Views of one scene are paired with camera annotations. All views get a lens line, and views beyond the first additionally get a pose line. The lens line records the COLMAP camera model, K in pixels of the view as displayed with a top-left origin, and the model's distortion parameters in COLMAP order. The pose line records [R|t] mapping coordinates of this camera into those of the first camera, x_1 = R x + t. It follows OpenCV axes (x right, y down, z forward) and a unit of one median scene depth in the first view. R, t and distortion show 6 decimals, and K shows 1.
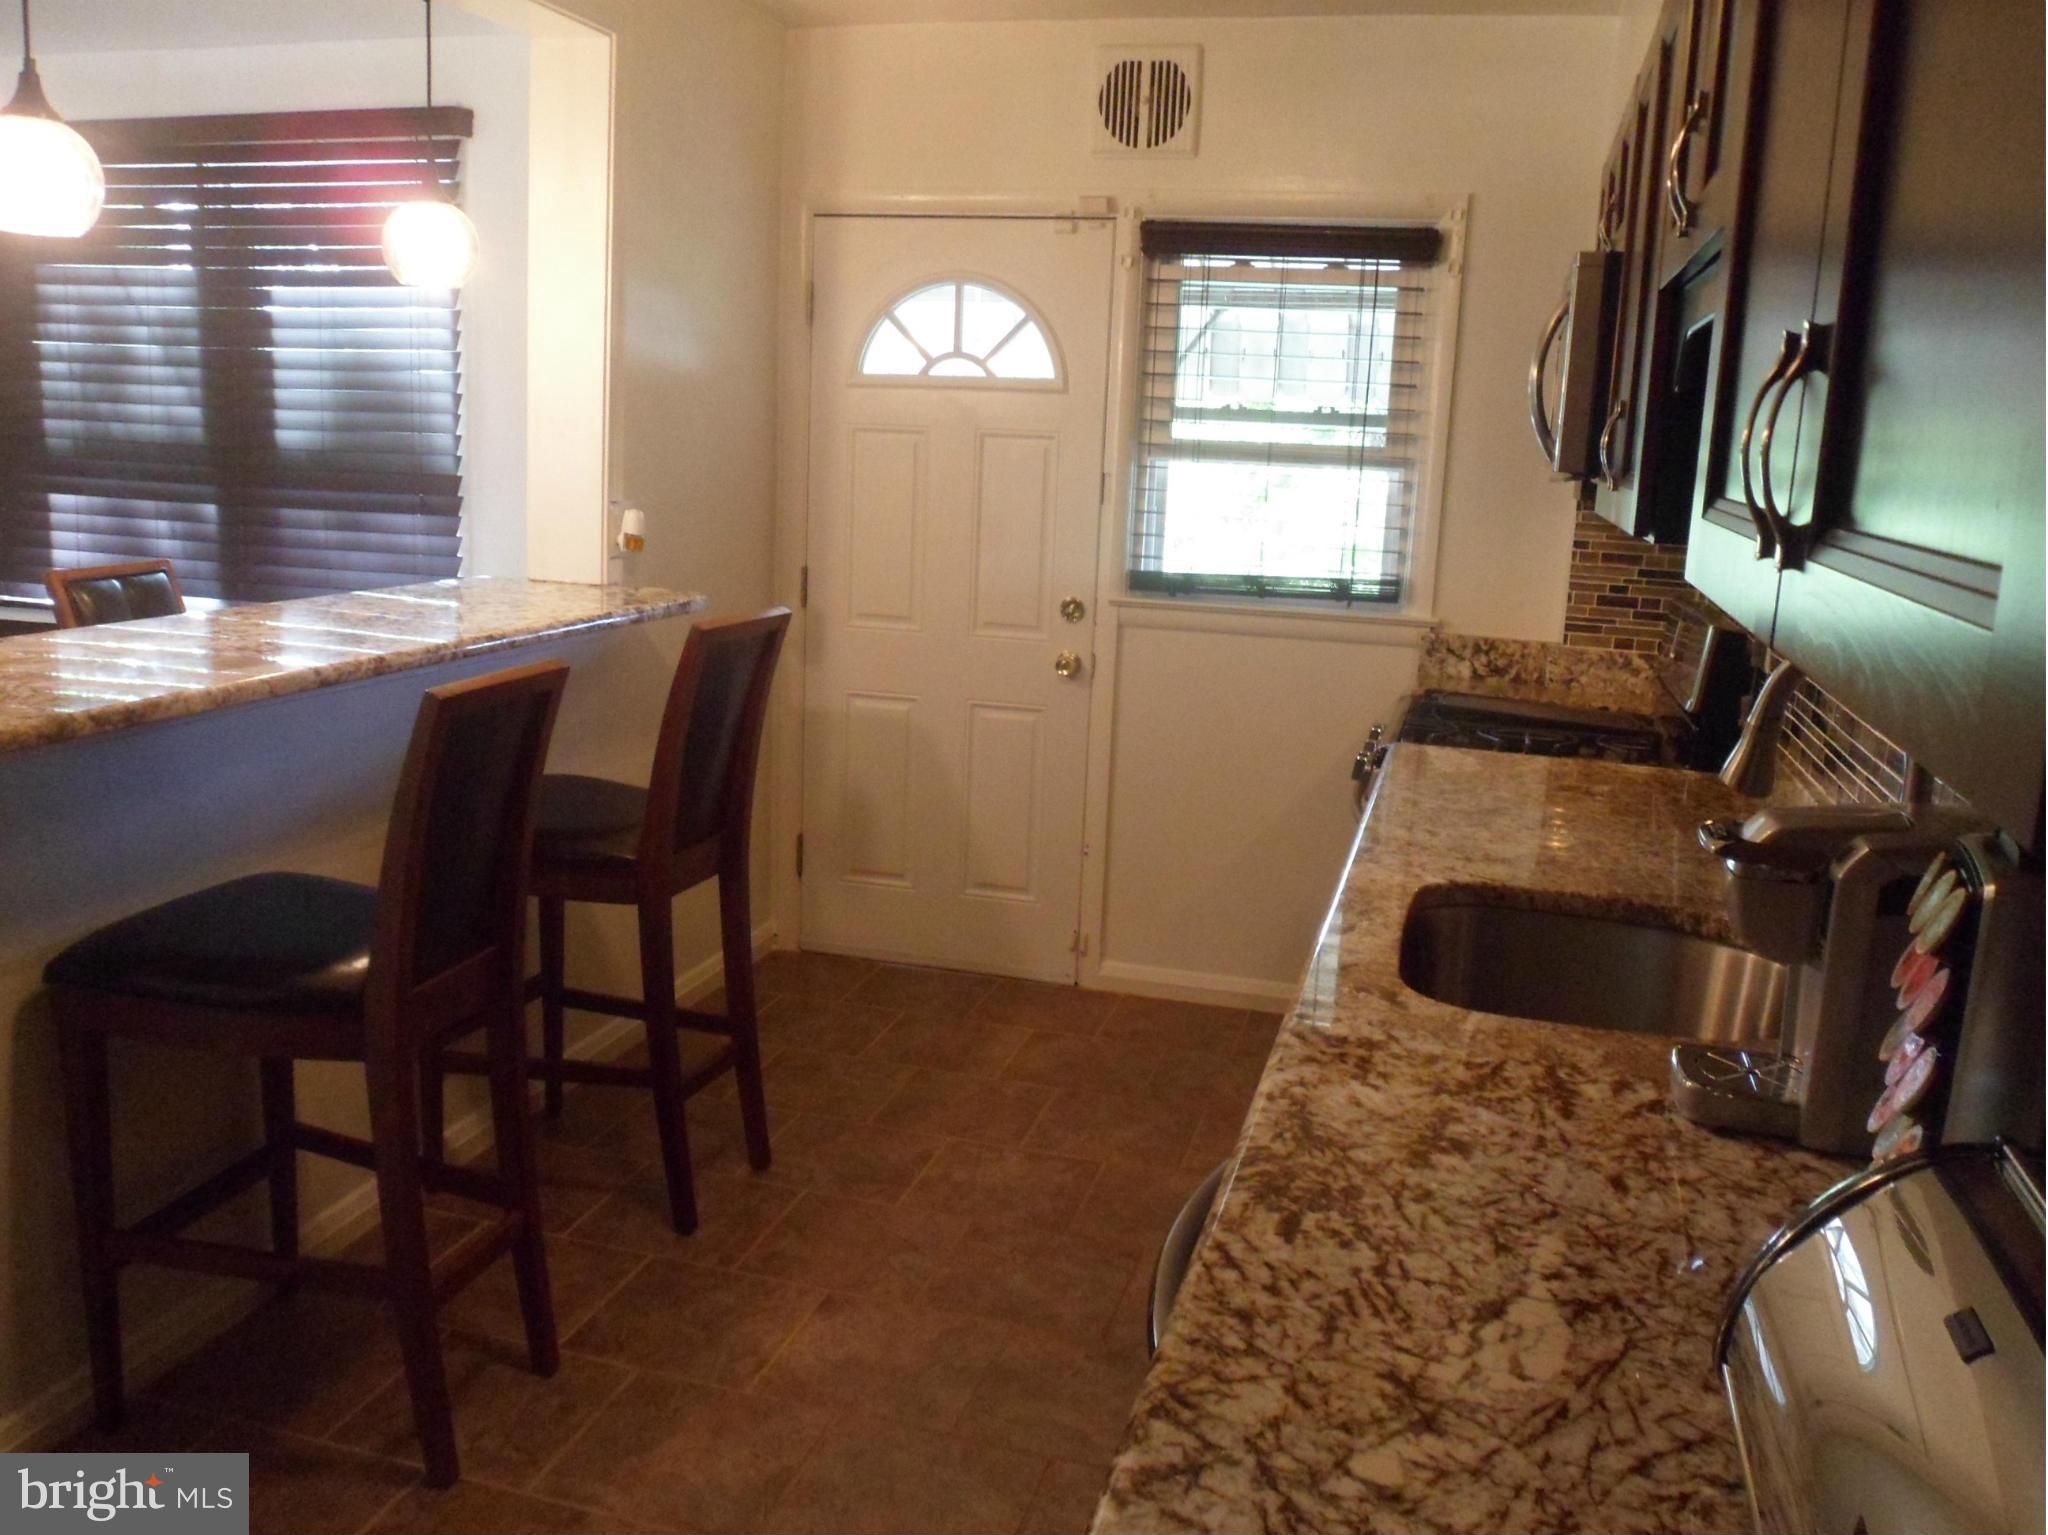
lens RADIAL K [[1664.6, 0, 1021.2], [0, 1664.6, 753.3], [0, 0, 1]] dist [-0.051235, 0.023067]
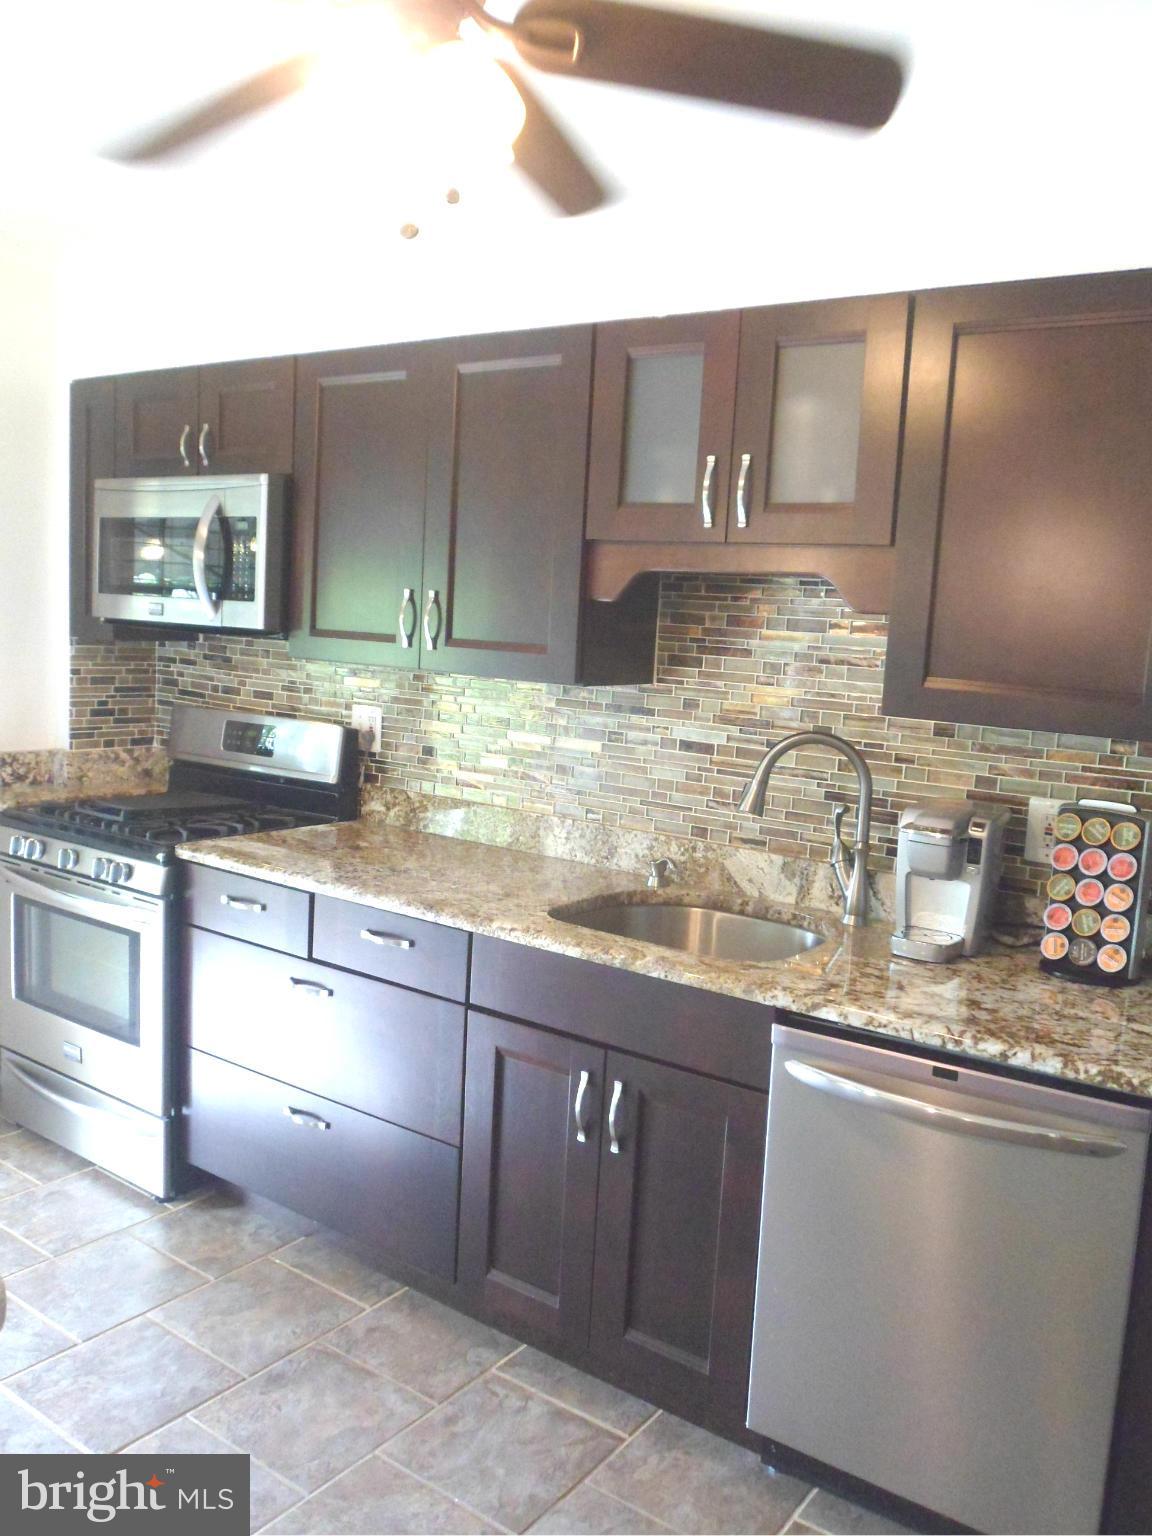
lens RADIAL K [[1248.5, 0, 575.2], [0, 1248.5, 769.6], [0, 0, 1]] dist [-0.051235, 0.023067]
pose [[0.342314, -0.140650, 0.928999, -0.438740], [0.141515, 0.985171, 0.097009, -0.089486], [-0.928867, 0.098260, 0.357142, 0.298033]]
